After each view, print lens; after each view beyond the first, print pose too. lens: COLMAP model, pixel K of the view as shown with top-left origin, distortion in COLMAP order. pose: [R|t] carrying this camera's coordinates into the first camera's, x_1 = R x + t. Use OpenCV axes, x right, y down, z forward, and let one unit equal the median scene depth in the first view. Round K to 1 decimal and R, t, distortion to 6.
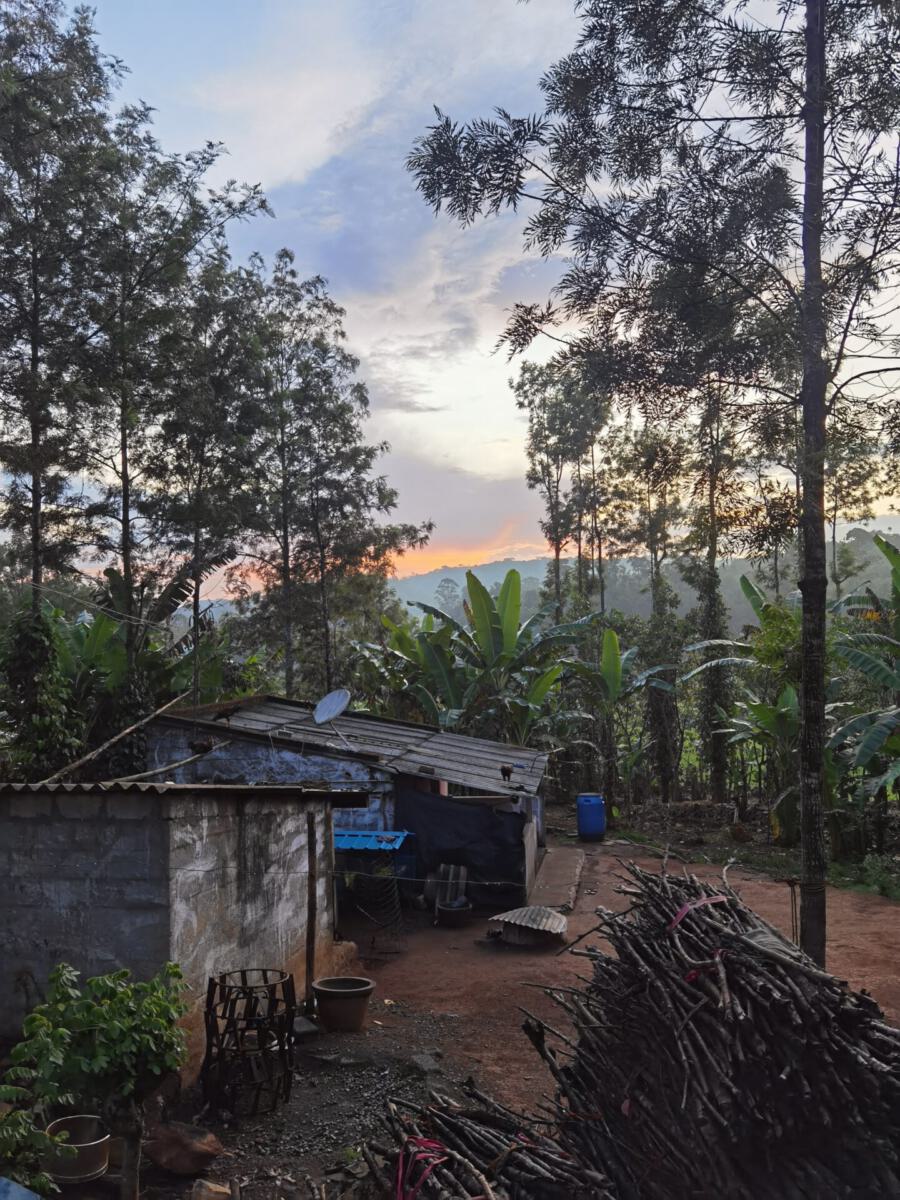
lens RADIAL K [[969.4, 0, 449.8], [0, 969.4, 601.9], [0, 0, 1]] dist [0.061339, -0.044478]
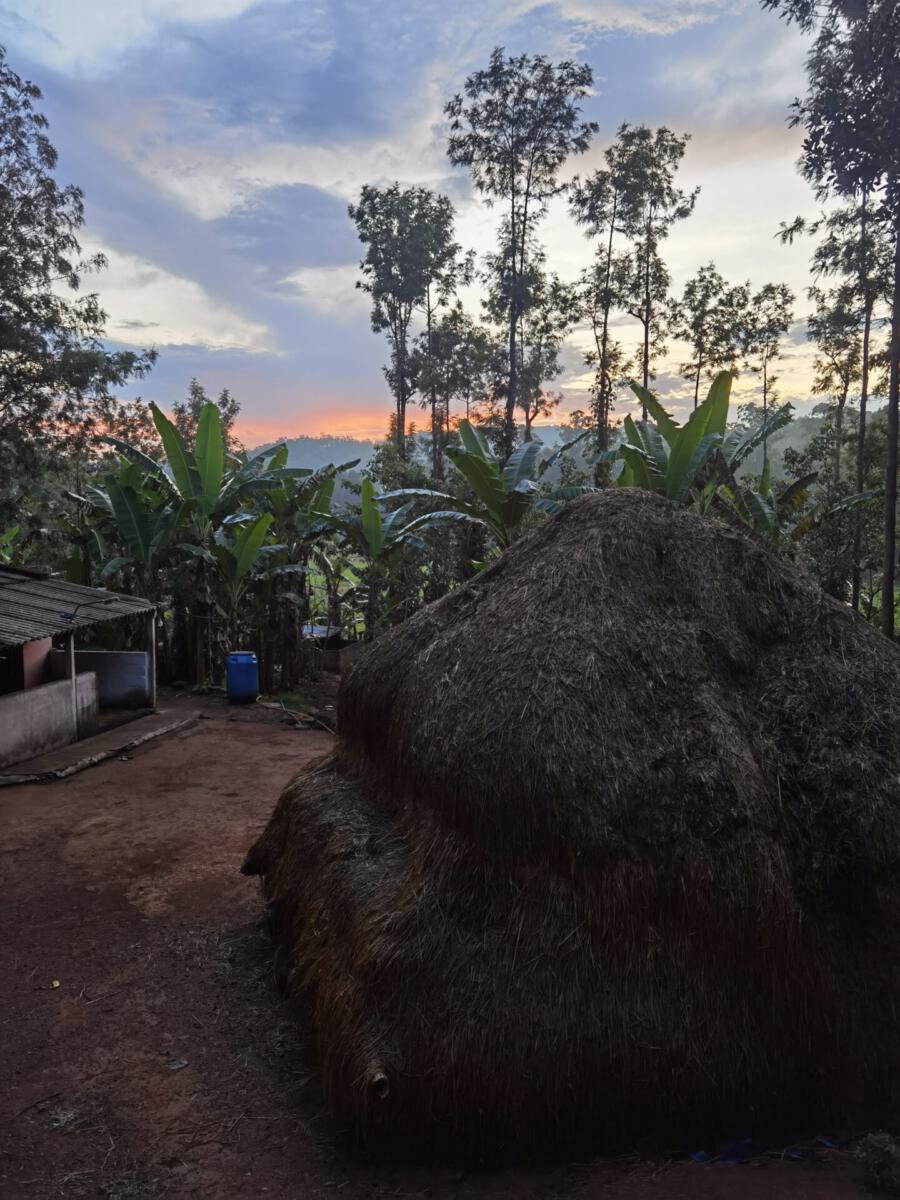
lens RADIAL K [[969.4, 0, 452.3], [0, 969.4, 603.8], [0, 0, 1]] dist [0.061339, -0.044478]
pose [[0.999401, 0.034535, 0.002369, 0.163631], [-0.034534, 0.989979, 0.136927, 0.010326], [0.002383, -0.136926, 0.990578, 0.040749]]
